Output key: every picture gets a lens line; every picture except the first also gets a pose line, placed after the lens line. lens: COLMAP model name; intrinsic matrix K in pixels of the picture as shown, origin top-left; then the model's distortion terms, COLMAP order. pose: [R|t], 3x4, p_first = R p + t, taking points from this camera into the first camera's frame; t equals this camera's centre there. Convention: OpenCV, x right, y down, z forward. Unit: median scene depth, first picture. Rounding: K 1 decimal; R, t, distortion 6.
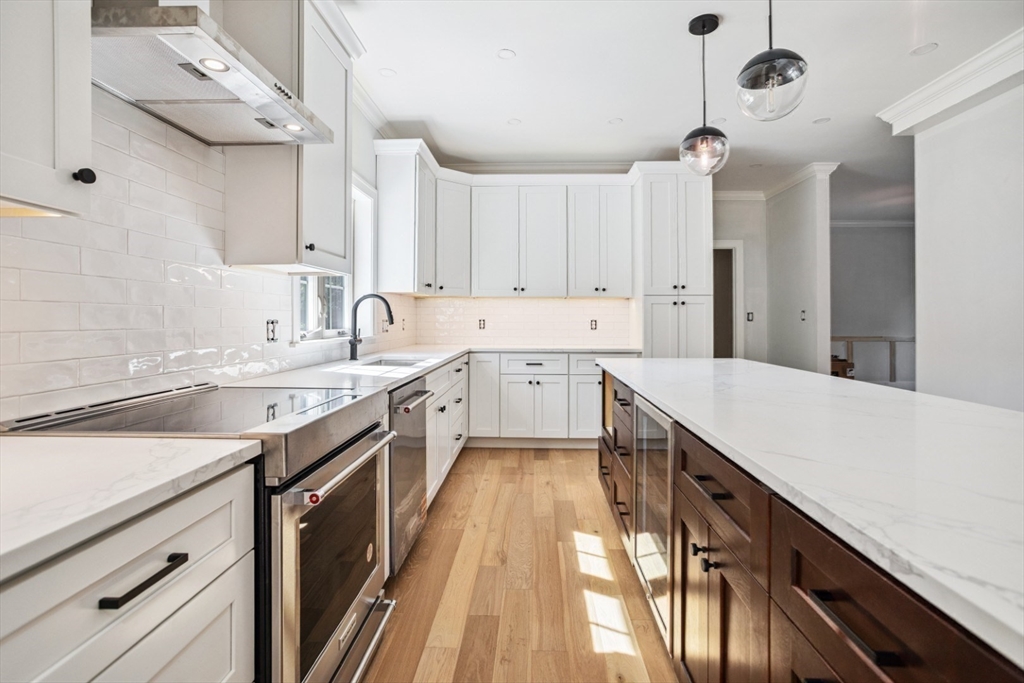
lens RADIAL K [[501.3, 0, 516.6], [0, 501.3, 315.1], [0, 0, 1]] dist [-0.033780, 0.000974]
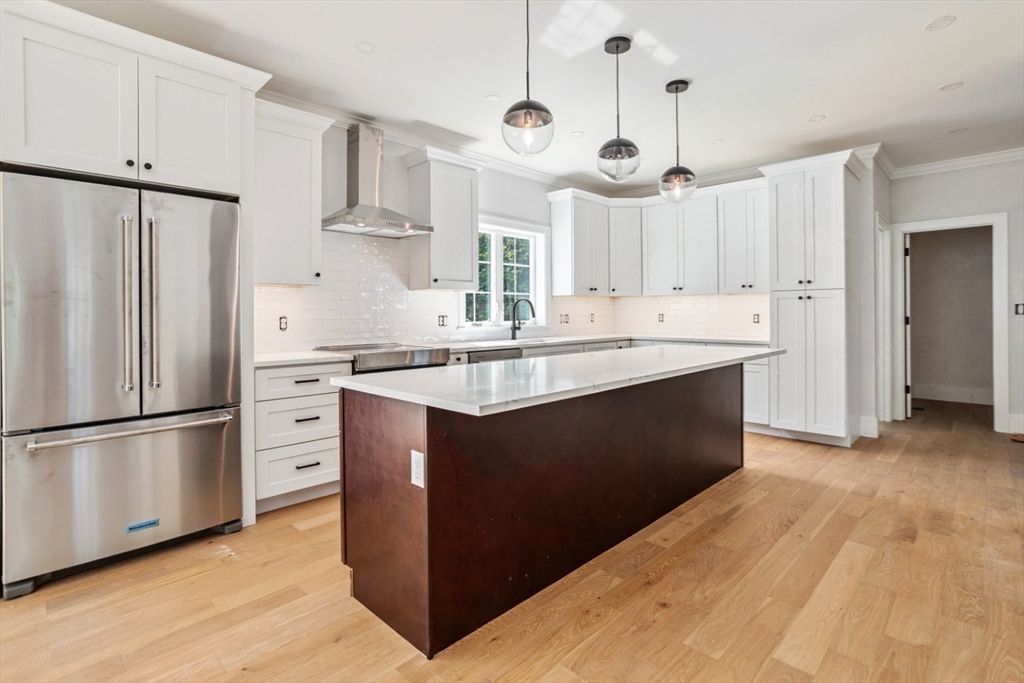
lens RADIAL K [[501.3, 0, 516.6], [0, 501.3, 315.1], [0, 0, 1]] dist [-0.033780, 0.000974]
pose [[0.745568, -0.002588, -0.666425, 0.638114], [0.010082, 0.999922, 0.007395, -0.001745], [0.666354, -0.012232, 0.745535, -0.172962]]
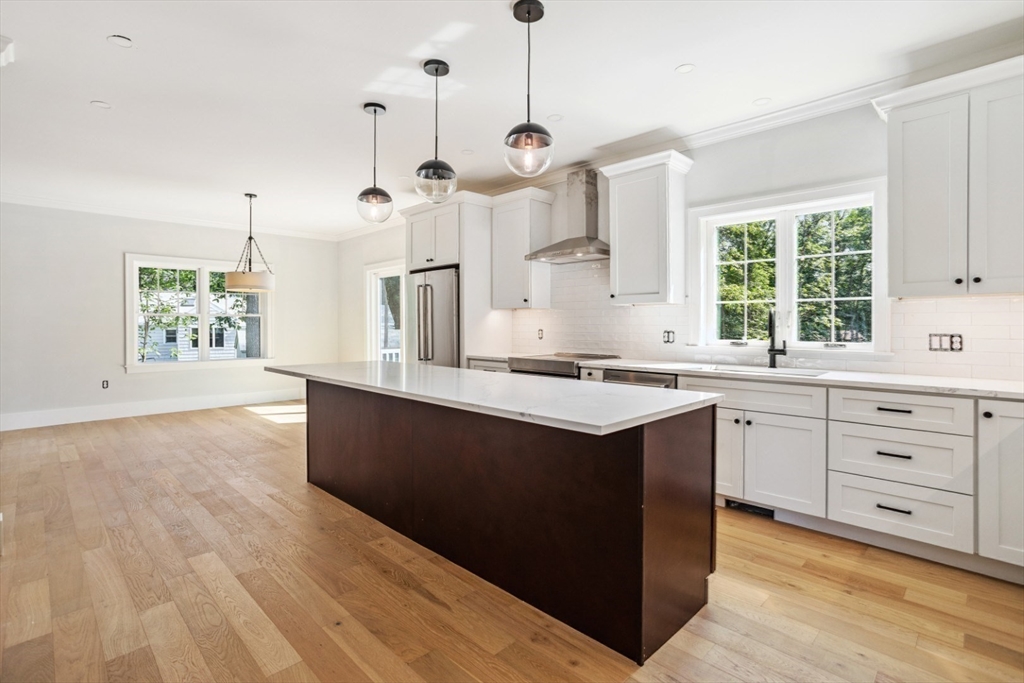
lens RADIAL K [[492.5, 0, 508.0], [0, 492.5, 328.7], [0, 0, 1]] dist [-0.046856, -0.000091]
pose [[-0.684134, 0.004342, -0.729343, 0.725691], [0.002796, 0.999991, 0.003330, -0.003309], [0.729351, 0.000239, -0.684140, 1.085748]]
